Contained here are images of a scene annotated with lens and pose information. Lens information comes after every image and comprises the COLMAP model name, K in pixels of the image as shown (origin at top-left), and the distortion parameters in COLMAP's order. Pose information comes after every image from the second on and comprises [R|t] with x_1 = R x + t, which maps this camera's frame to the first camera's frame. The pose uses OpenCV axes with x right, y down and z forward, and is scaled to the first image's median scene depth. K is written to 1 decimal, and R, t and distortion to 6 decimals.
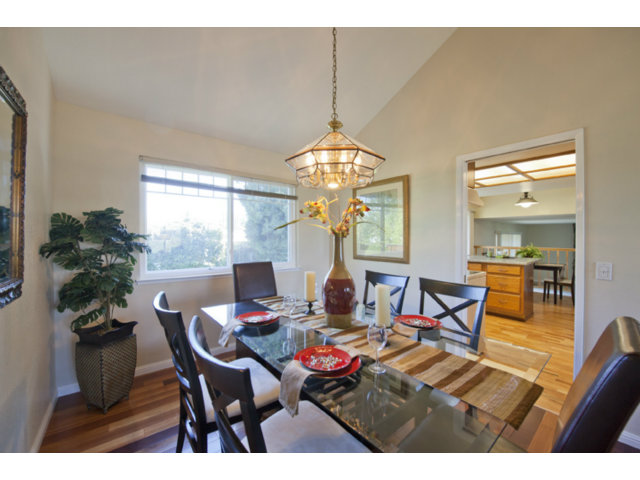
lens RADIAL K [[256.4, 0, 317.5], [0, 256.4, 238.5], [0, 0, 1]] dist [-0.015025, -0.001828]
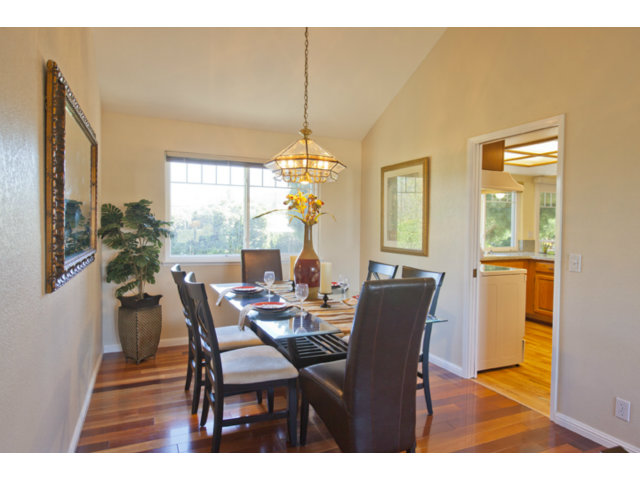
lens RADIAL K [[403.2, 0, 320.0], [0, 403.2, 235.5], [0, 0, 1]] dist [0.002462, -0.002164]
pose [[0.967299, 0.015606, -0.253157, 0.488232], [-0.011218, 0.999761, 0.018767, 0.005248], [0.253389, -0.015313, 0.967243, -0.648845]]
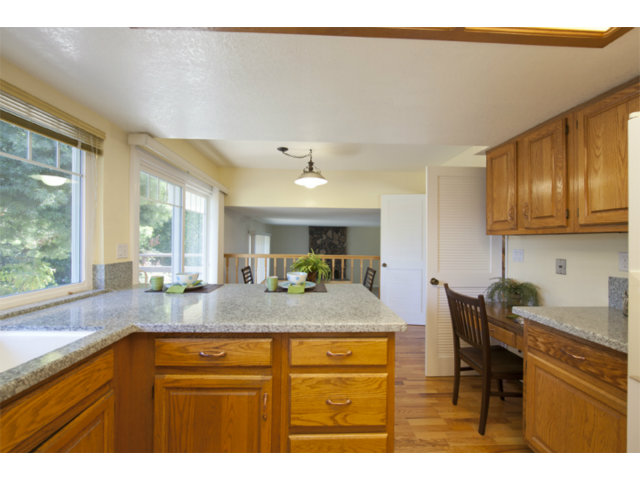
lens RADIAL K [[256.4, 0, 317.8], [0, 256.4, 238.6], [0, 0, 1]] dist [-0.015025, -0.001828]
pose [[0.598946, 0.009555, 0.800732, 0.959948], [-0.003708, 0.999951, -0.009159, -0.002299], [-0.800781, 0.002517, 0.598953, 1.670480]]
